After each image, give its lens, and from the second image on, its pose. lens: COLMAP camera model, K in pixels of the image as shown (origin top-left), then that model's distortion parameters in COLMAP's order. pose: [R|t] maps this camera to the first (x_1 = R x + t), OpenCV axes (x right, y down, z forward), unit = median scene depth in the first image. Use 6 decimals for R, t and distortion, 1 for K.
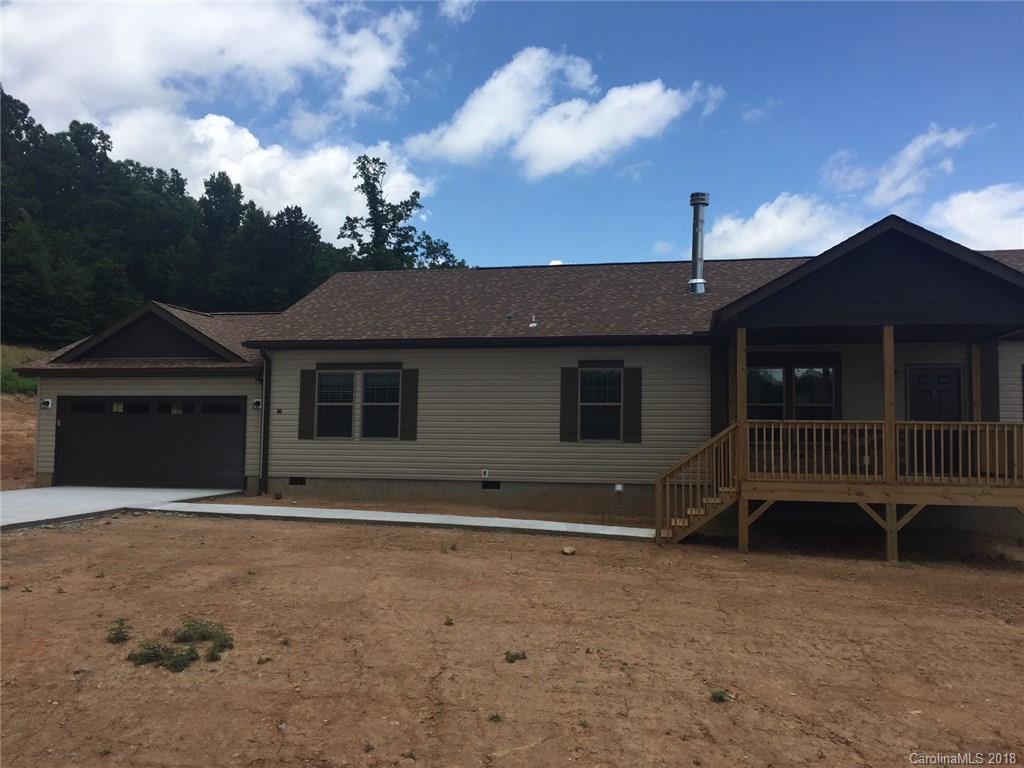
lens RADIAL K [[896.7, 0, 512.0], [0, 896.7, 384.0], [0, 0, 1]] dist [0.077160, -0.091526]
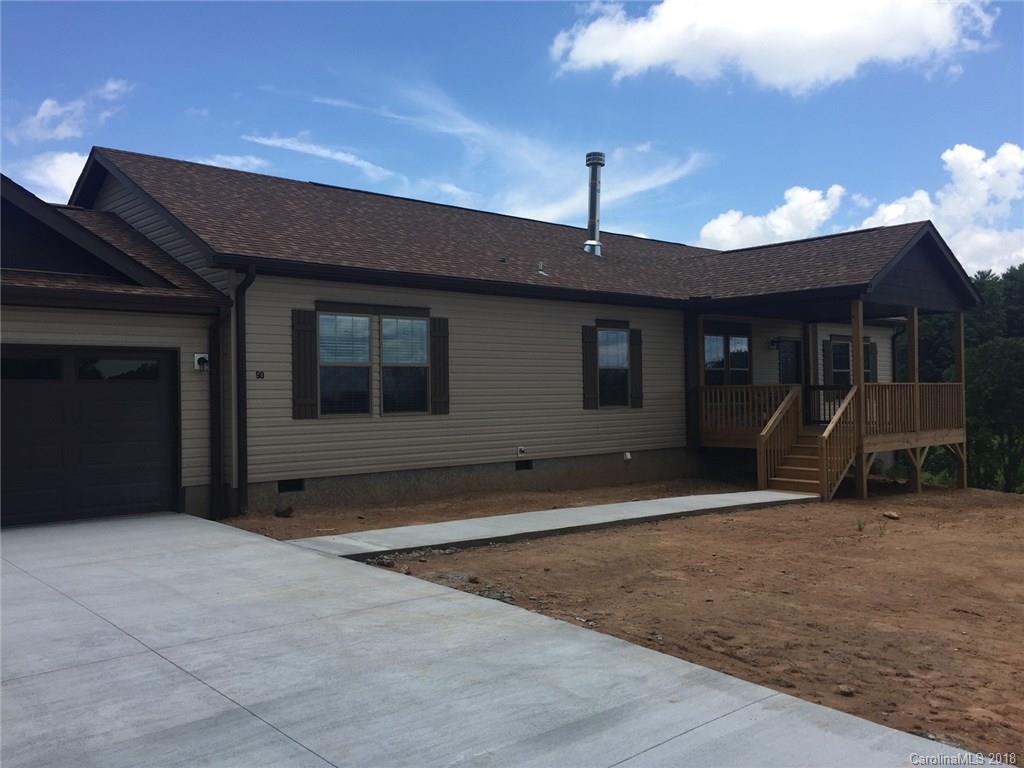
lens RADIAL K [[863.5, 0, 512.0], [0, 863.5, 384.0], [0, 0, 1]] dist [0.100608, -0.236556]
pose [[0.593474, -0.007050, 0.804822, -0.628273], [-0.021701, 0.999458, 0.024757, 0.018060], [-0.804560, -0.032158, 0.593000, 0.512302]]
